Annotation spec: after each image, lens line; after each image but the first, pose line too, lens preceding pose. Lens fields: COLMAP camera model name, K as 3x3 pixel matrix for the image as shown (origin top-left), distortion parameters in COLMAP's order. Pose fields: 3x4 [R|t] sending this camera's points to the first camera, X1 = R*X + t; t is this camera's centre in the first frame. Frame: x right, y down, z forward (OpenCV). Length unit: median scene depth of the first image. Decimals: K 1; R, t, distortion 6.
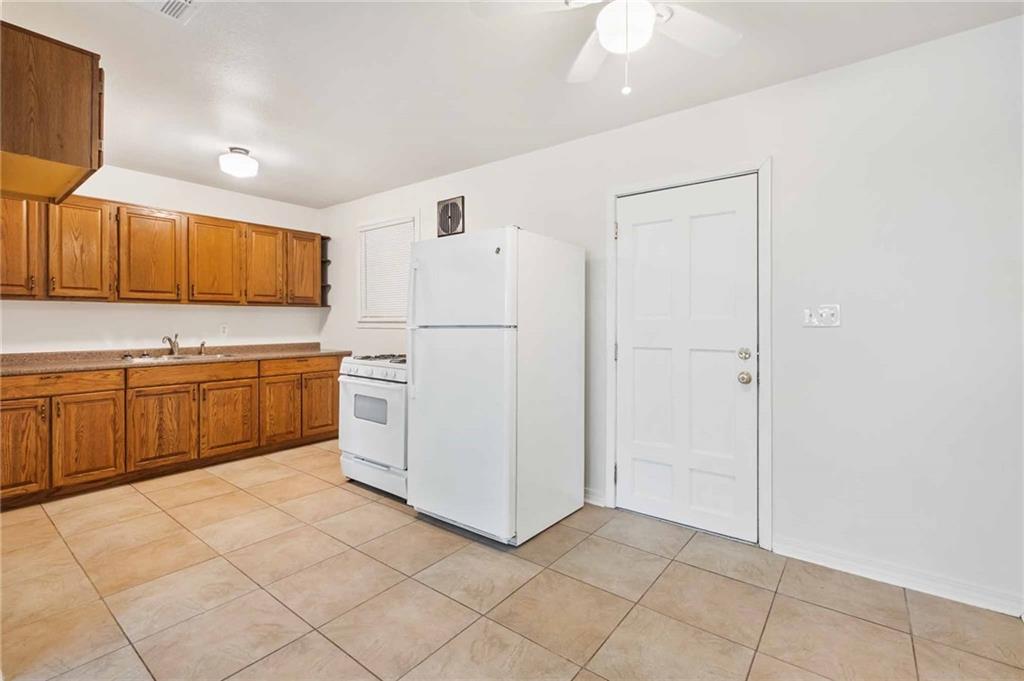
lens RADIAL K [[451.2, 0, 518.9], [0, 451.2, 325.7], [0, 0, 1]] dist [-0.004589, -0.000436]
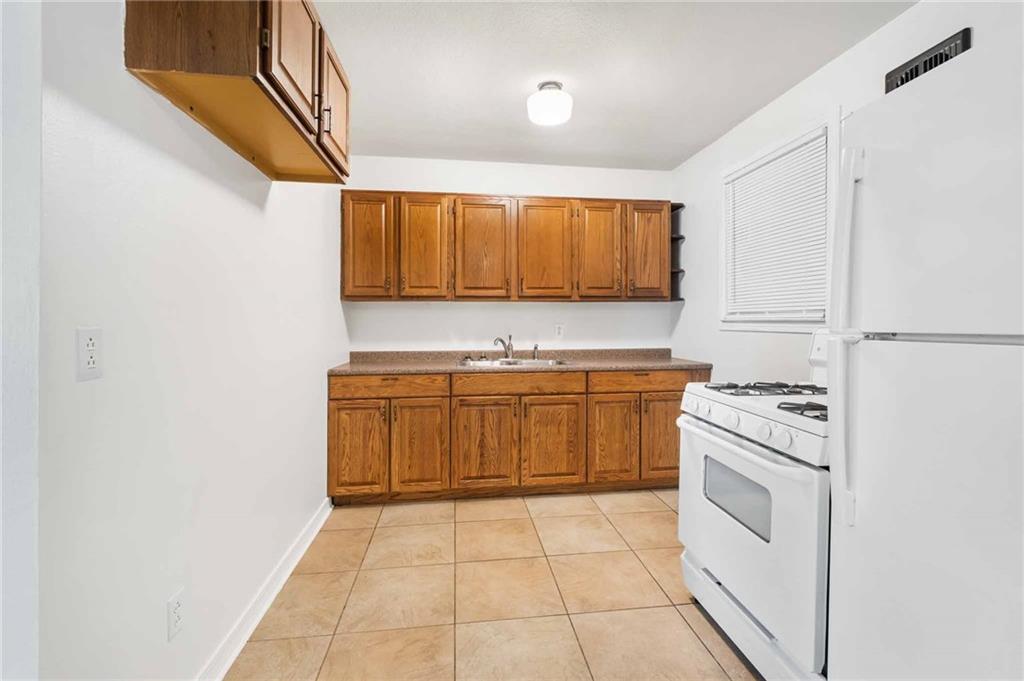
lens RADIAL K [[451.2, 0, 518.9], [0, 451.2, 325.7], [0, 0, 1]] dist [-0.004589, -0.000436]
pose [[0.705198, 0.005612, -0.708988, -0.128999], [-0.003757, 0.999984, 0.004178, -0.004494], [0.709001, -0.000282, 0.705208, 0.426489]]
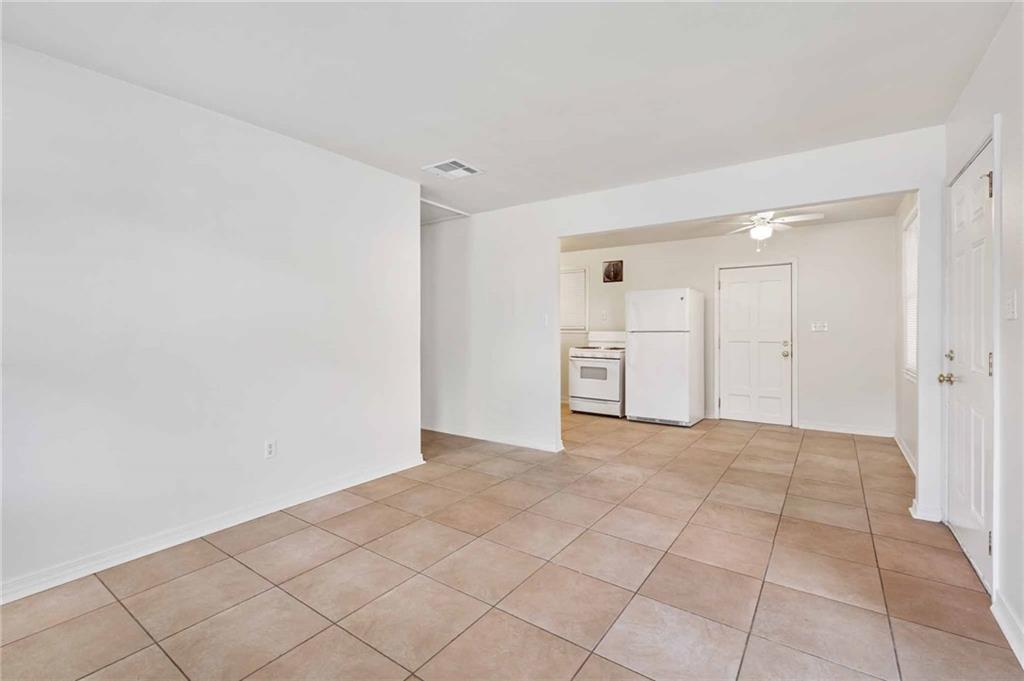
lens RADIAL K [[458.5, 0, 512.0], [0, 458.5, 340.5], [0, 0, 1]] dist [-0.000893, -0.000243]
pose [[0.999822, -0.000280, 0.018891, -0.653593], [0.000144, 0.999974, 0.007195, 0.023869], [-0.018892, -0.007191, 0.999796, -0.908546]]
